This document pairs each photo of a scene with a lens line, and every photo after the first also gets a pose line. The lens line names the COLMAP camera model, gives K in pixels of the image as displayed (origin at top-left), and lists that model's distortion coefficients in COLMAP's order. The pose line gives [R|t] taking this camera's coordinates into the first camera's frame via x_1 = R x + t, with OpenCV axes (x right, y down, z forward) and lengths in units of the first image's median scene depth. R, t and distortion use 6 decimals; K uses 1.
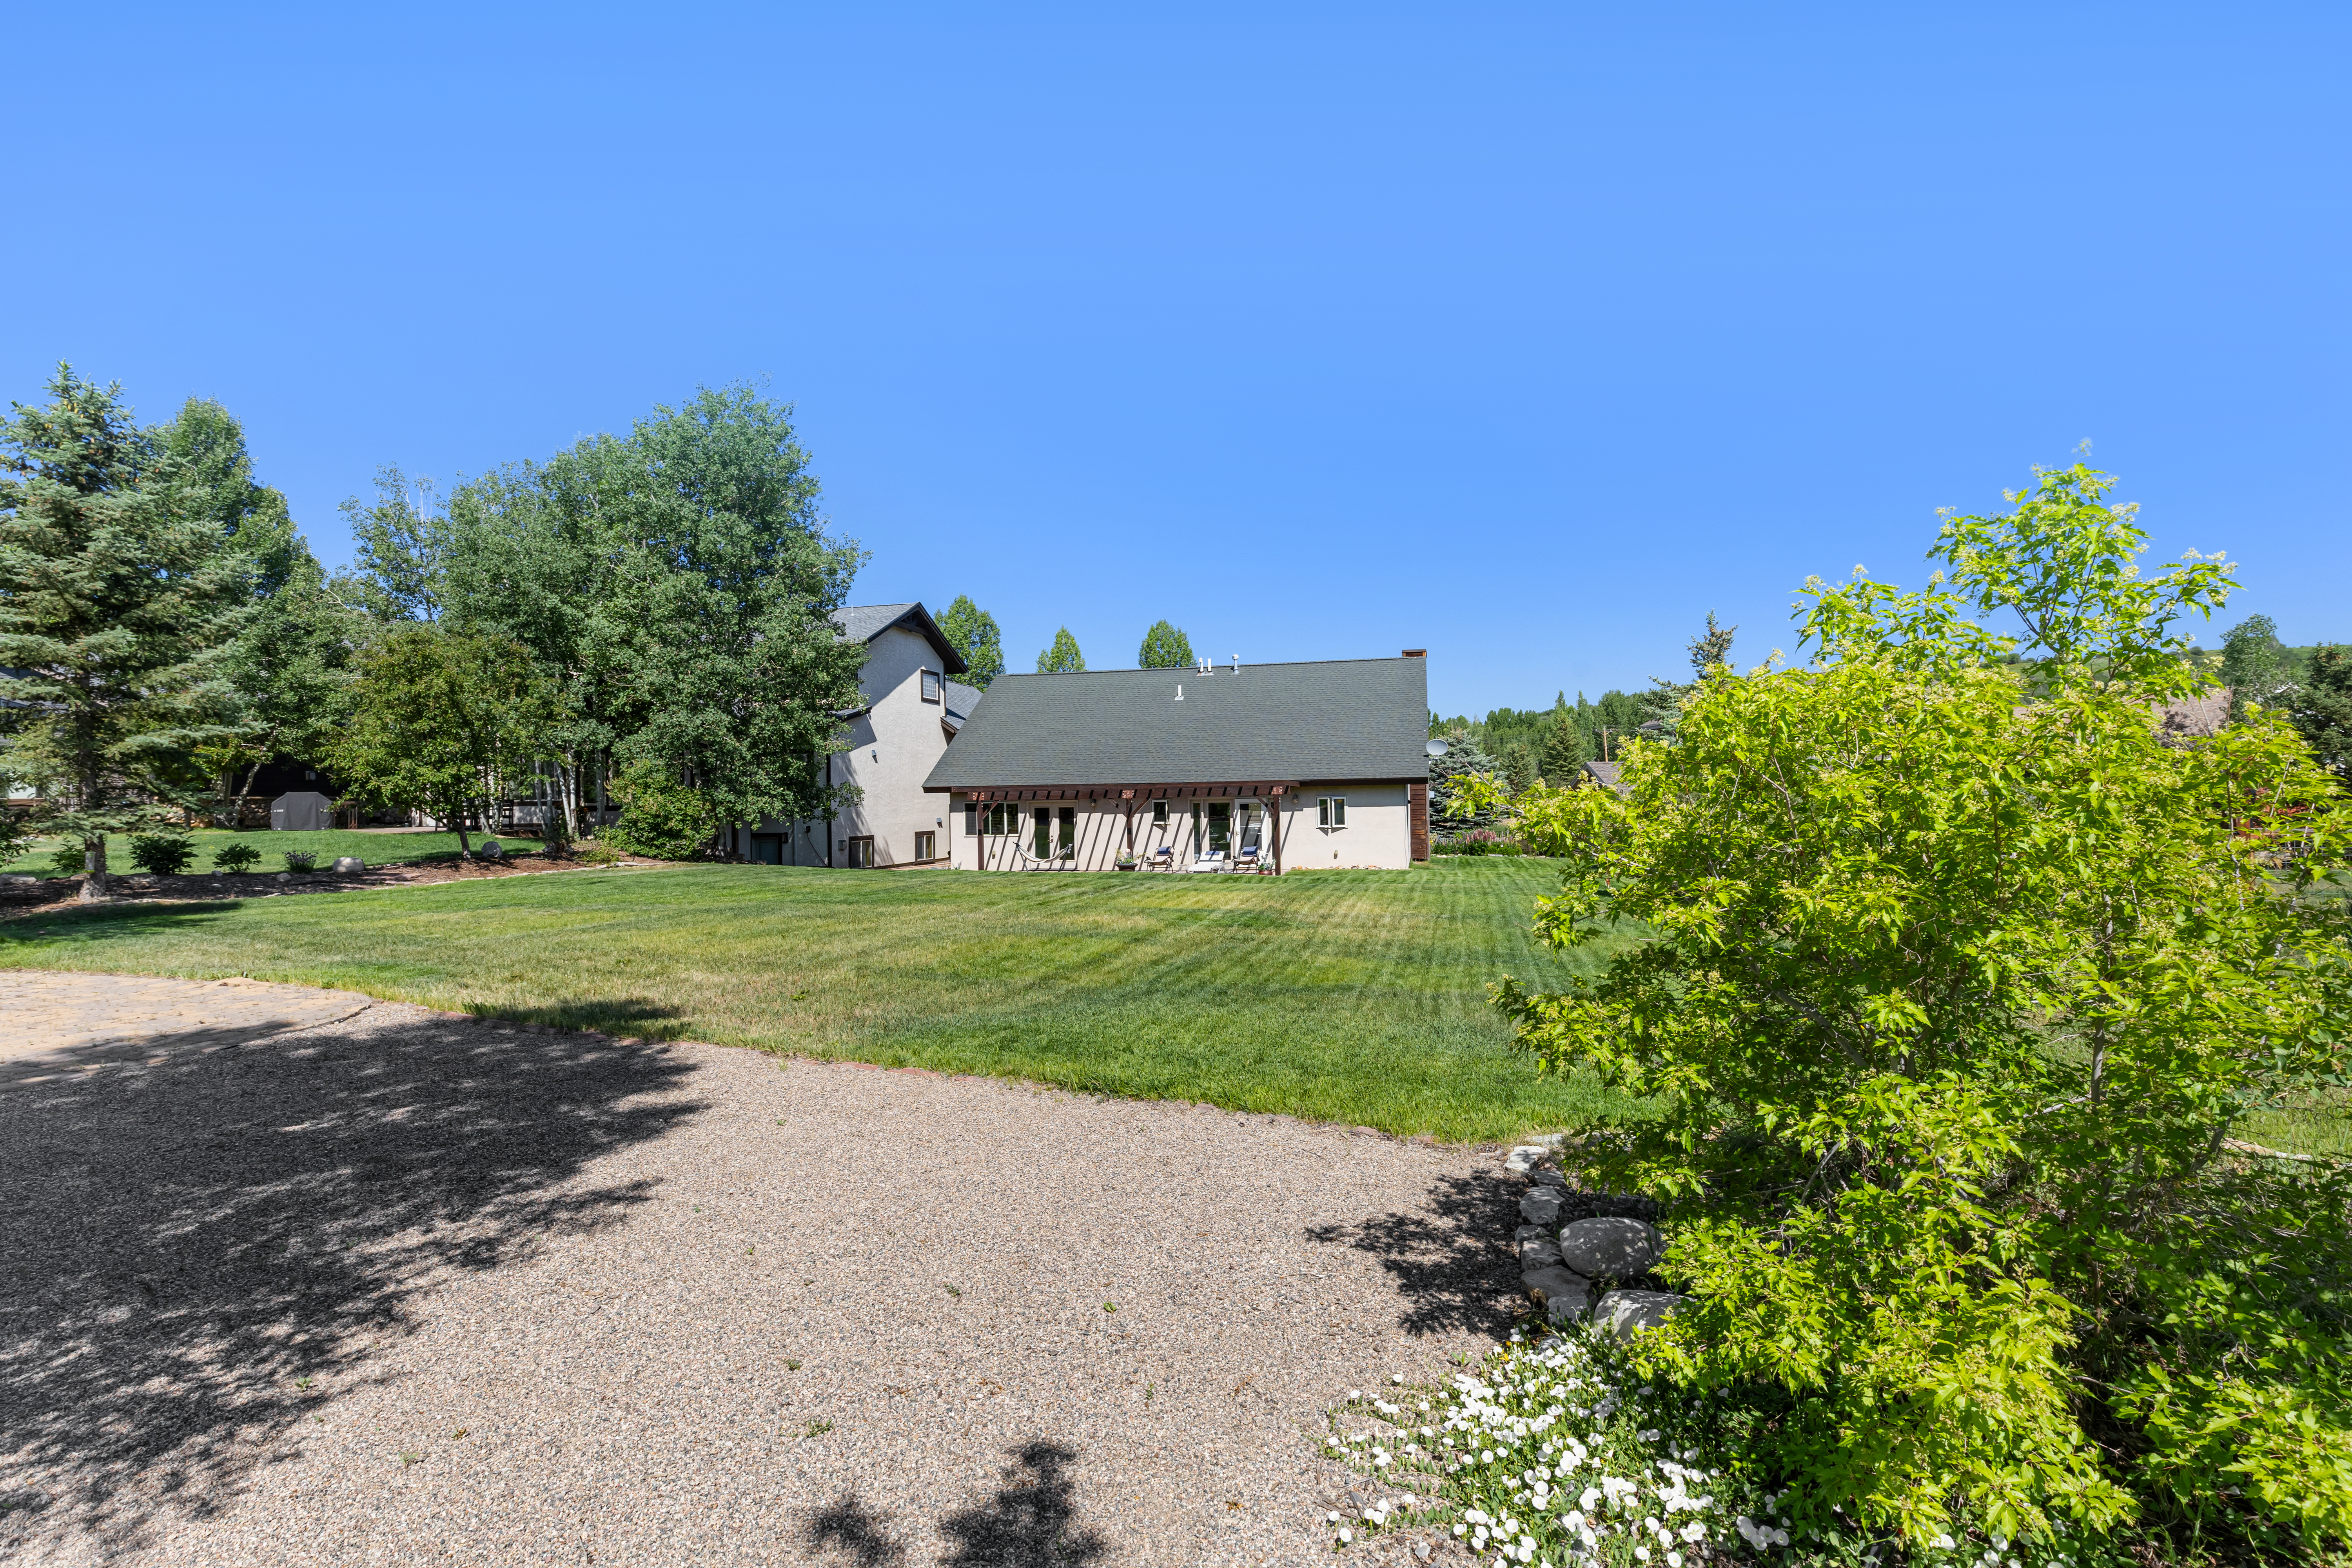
lens RADIAL K [[1045.2, 0, 1176.0], [0, 1045.2, 784.0], [0, 0, 1]] dist [0.001824, 0.000425]
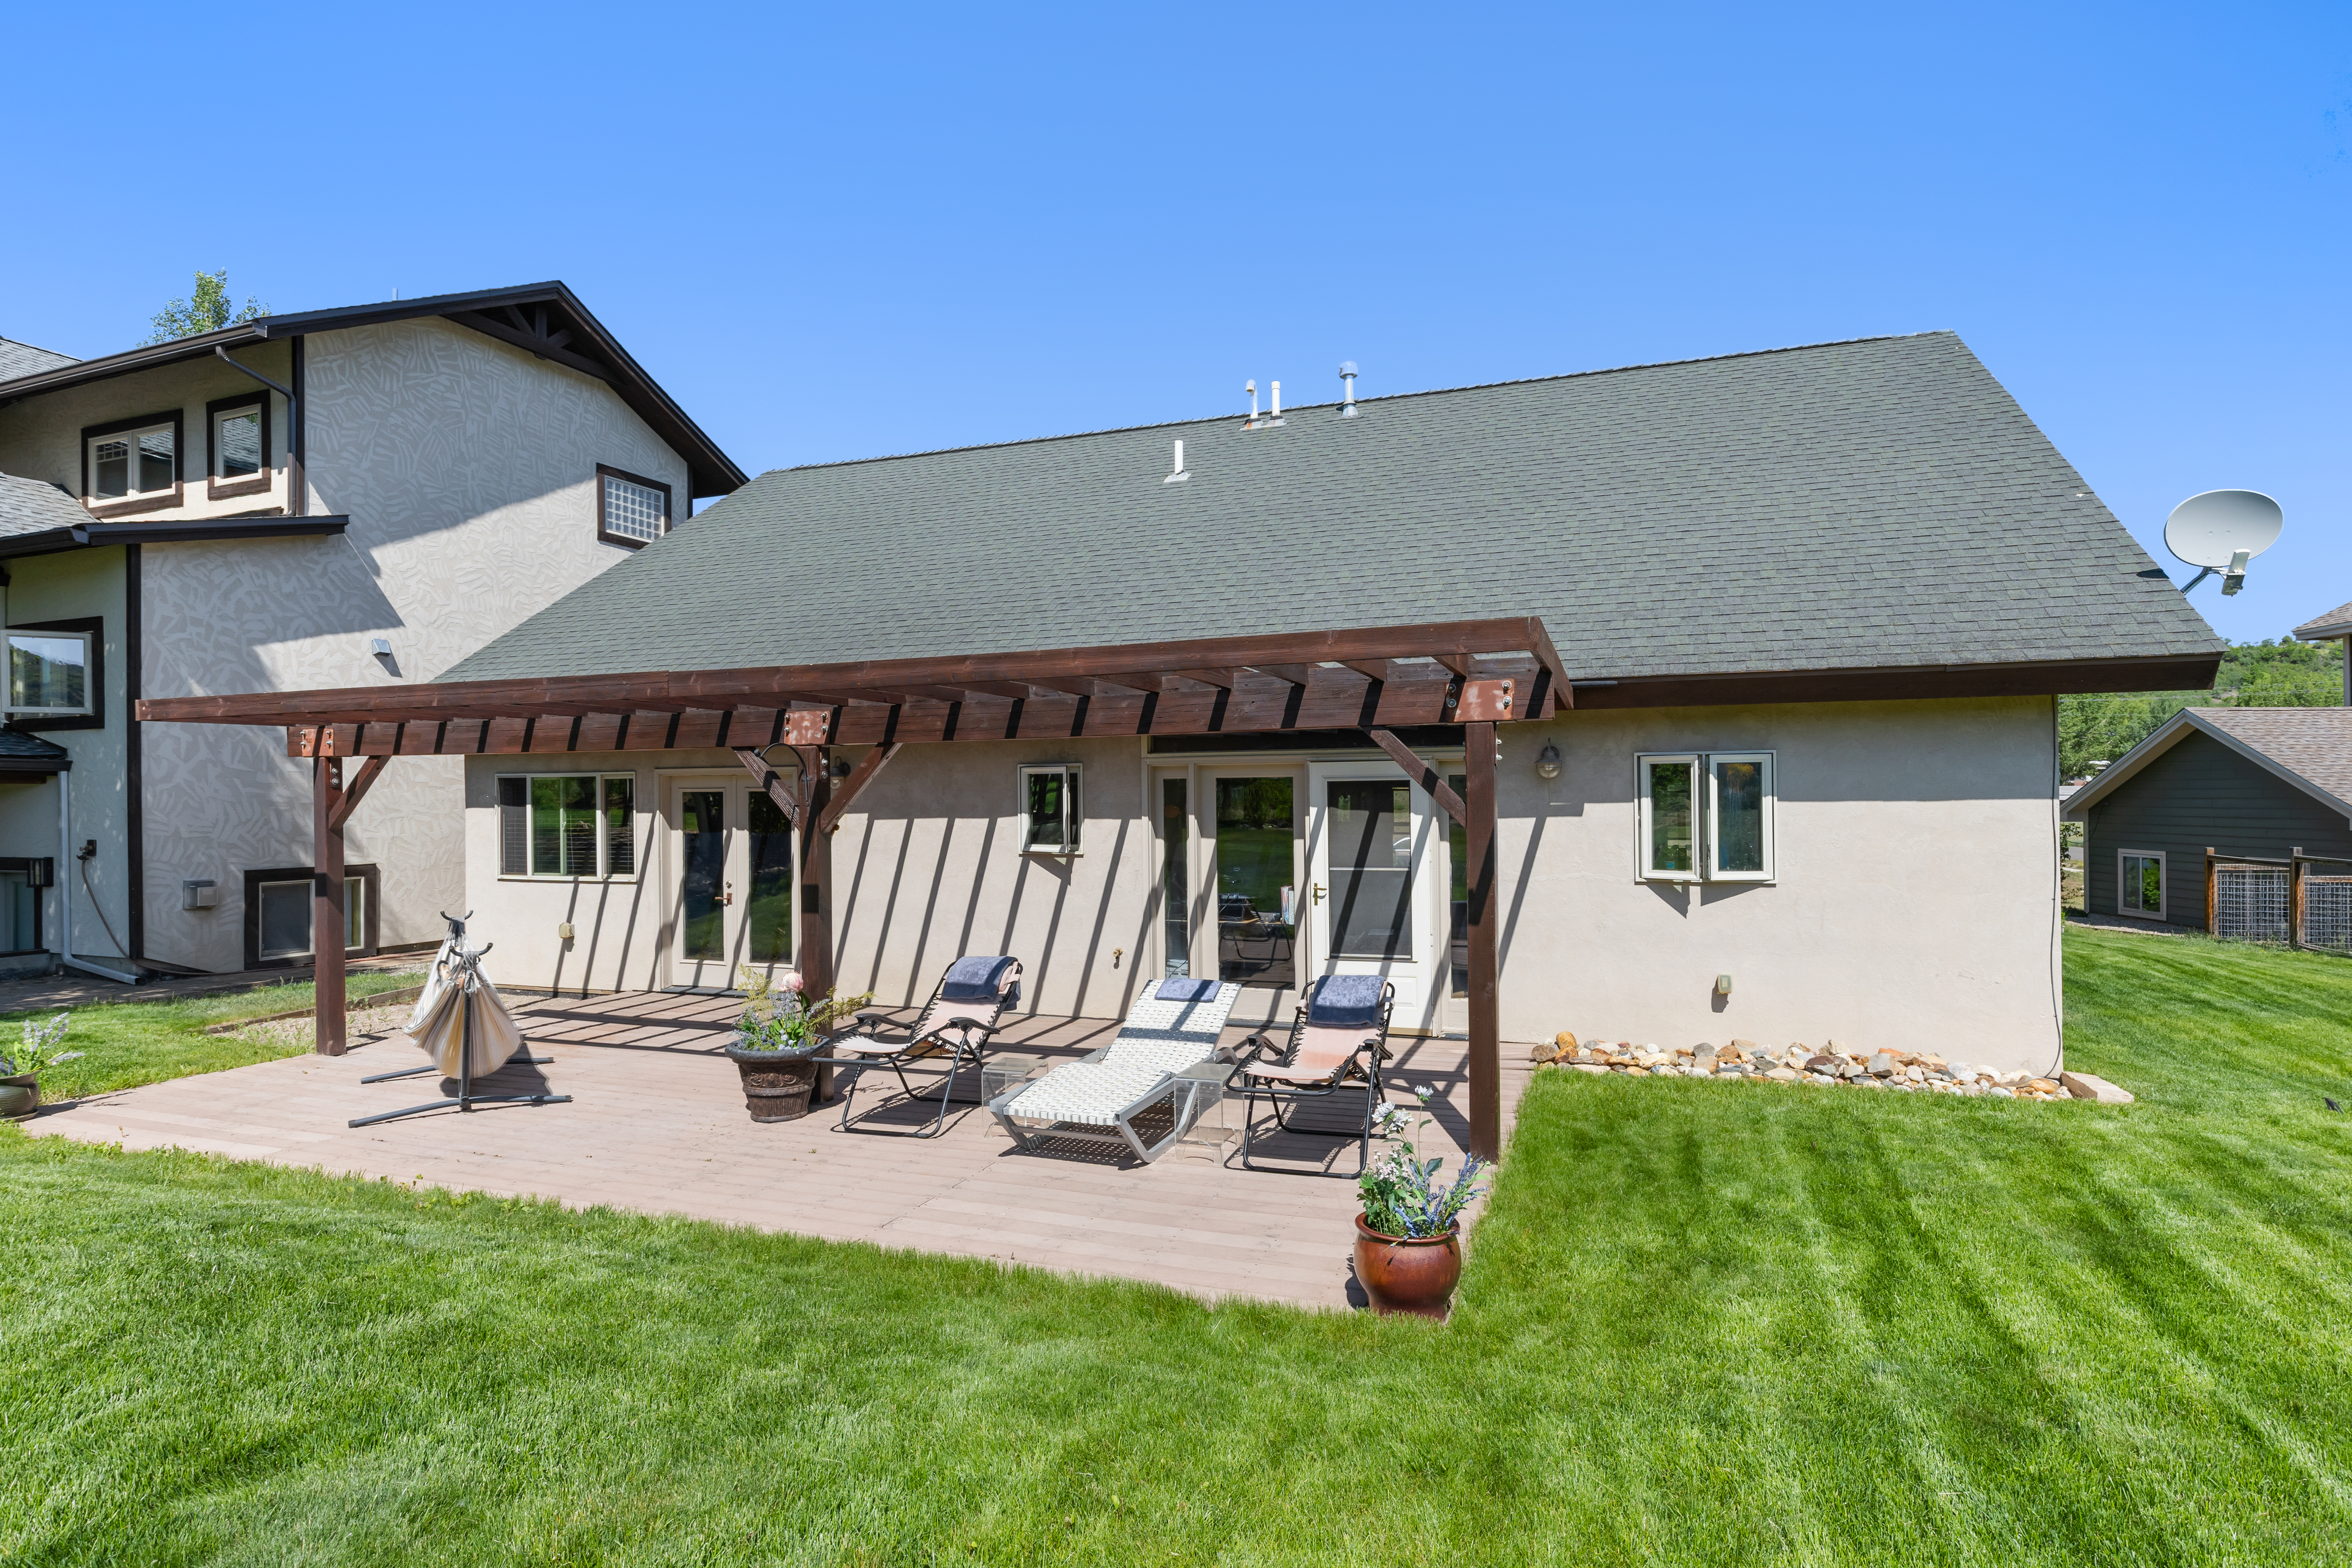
lens RADIAL K [[1282.5, 0, 1176.0], [0, 1282.5, 784.0], [0, 0, 1]] dist [0.000690, 0.000053]
pose [[0.992609, 0.008885, -0.121032, 0.061275], [-0.008942, 0.999960, 0.000069, 0.019456], [0.121028, 0.001014, 0.992649, 0.677475]]
